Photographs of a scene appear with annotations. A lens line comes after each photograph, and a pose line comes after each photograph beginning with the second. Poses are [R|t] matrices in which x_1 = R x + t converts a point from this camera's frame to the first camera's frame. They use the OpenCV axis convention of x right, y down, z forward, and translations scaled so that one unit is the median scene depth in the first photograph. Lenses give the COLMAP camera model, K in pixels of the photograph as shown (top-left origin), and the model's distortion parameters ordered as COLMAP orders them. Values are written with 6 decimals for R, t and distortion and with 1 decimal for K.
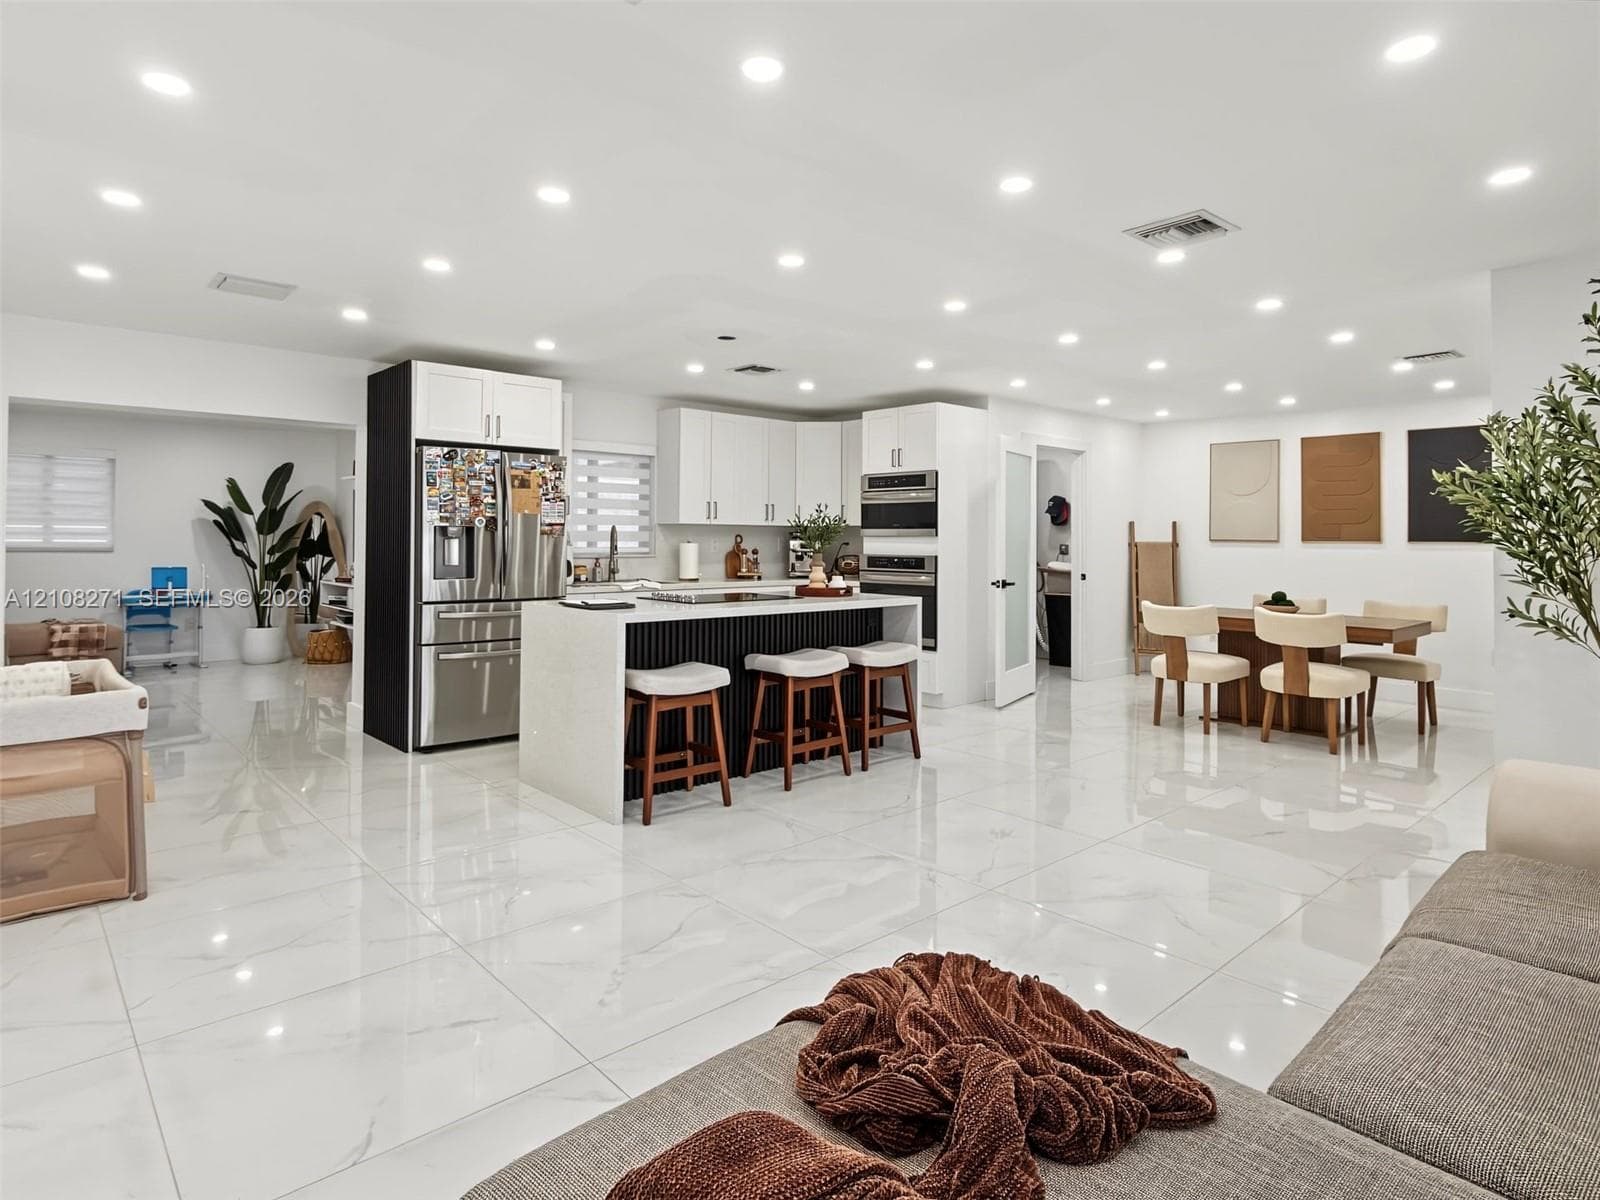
lens RADIAL K [[910.7, 0, 800.3], [0, 910.7, 539.9], [0, 0, 1]] dist [0.018205, 0.000012]
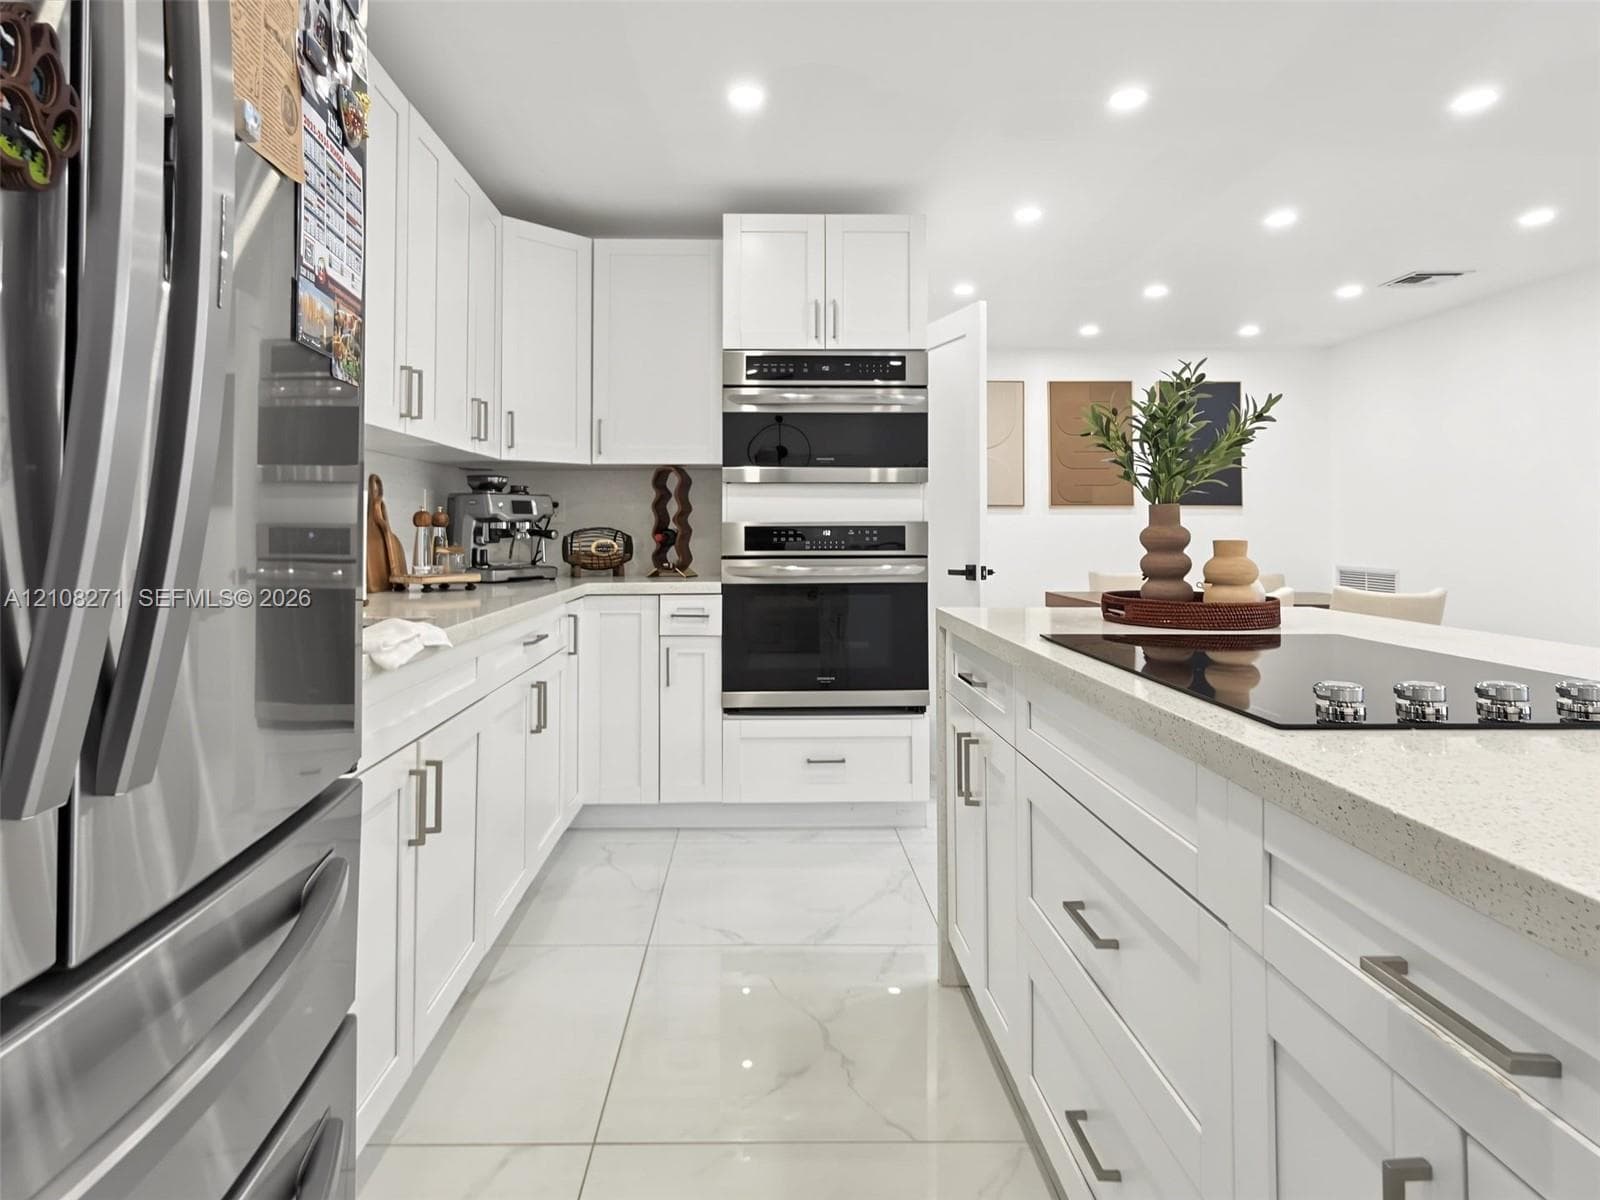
lens RADIAL K [[945.0, 0, 796.2], [0, 945.0, 510.1], [0, 0, 1]] dist [-0.002589, -0.000120]
pose [[0.649143, 0.005521, 0.760646, -0.484190], [0.008451, 0.999860, -0.014469, 0.030267], [-0.760619, 0.015820, 0.649005, 1.191317]]
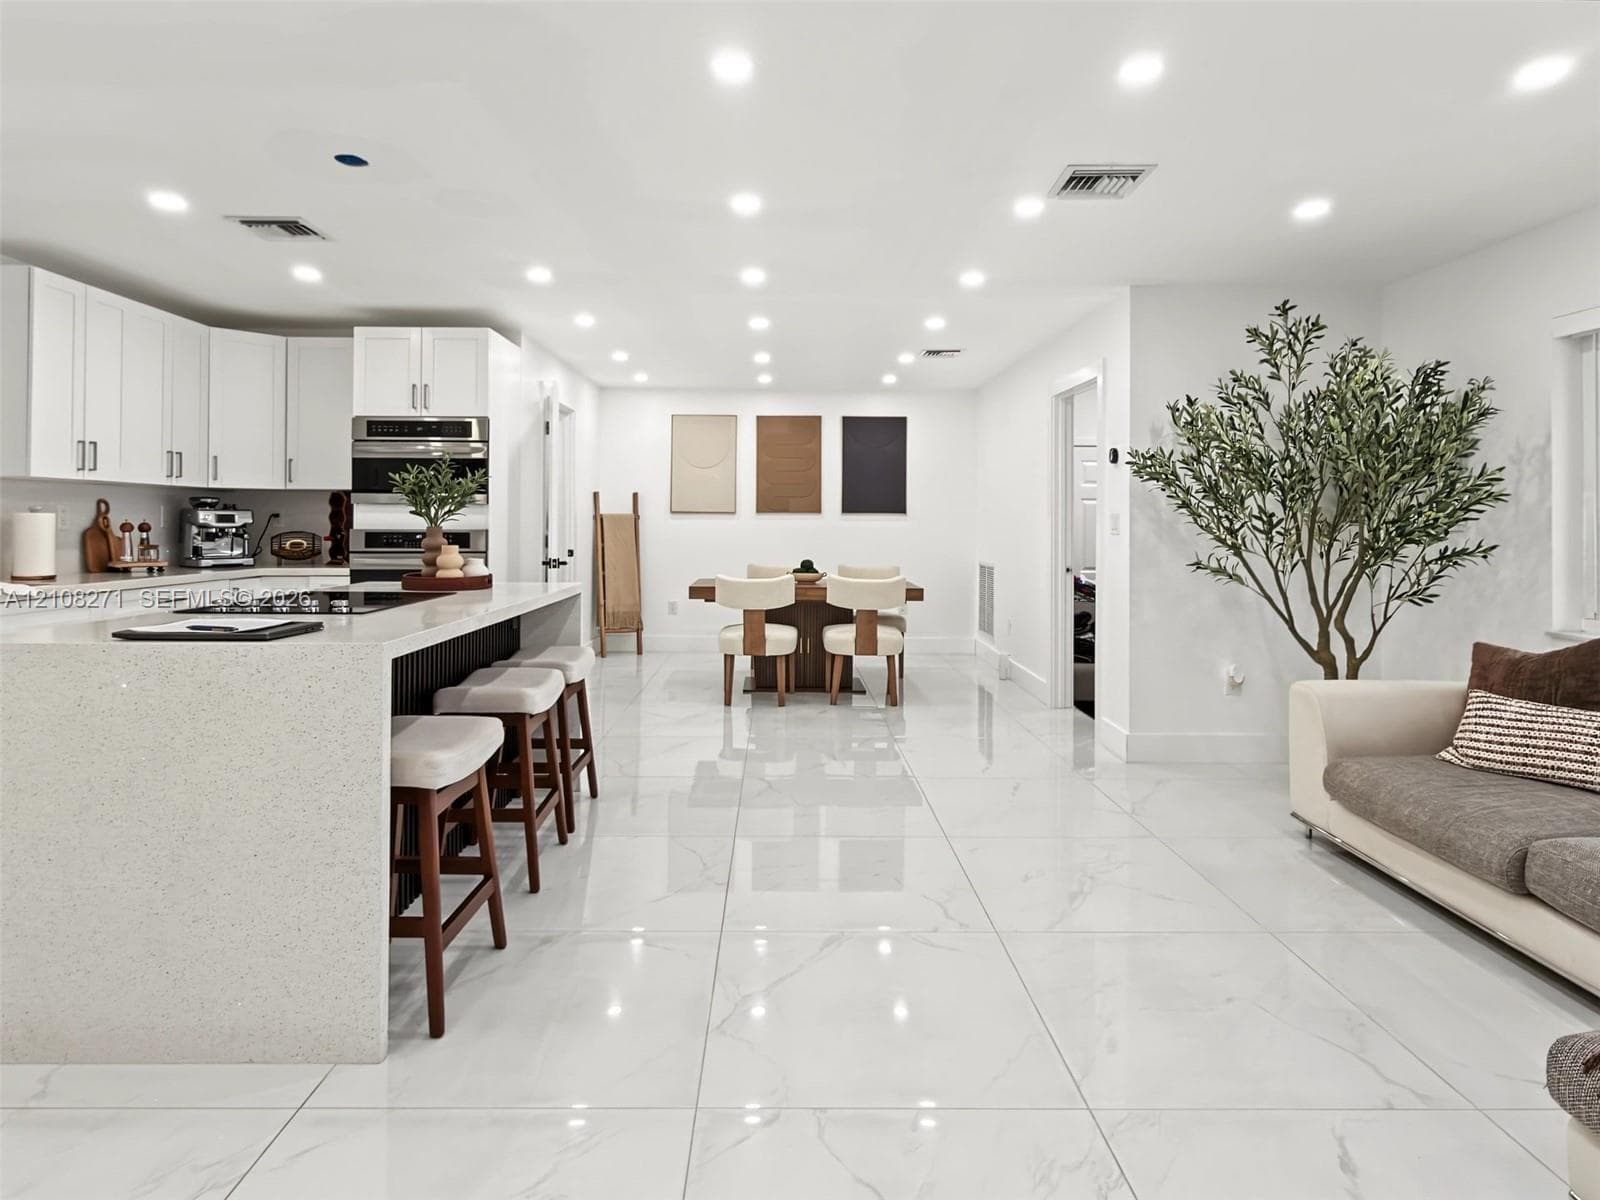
lens RADIAL K [[918.4, 0, 800.2], [0, 918.4, 523.1], [0, 0, 1]] dist [0.001211, 0.001955]
pose [[0.660613, -0.005991, 0.750703, -0.423647], [0.001225, 0.999975, 0.006902, 0.011650], [-0.750726, -0.003640, 0.660604, 0.490503]]
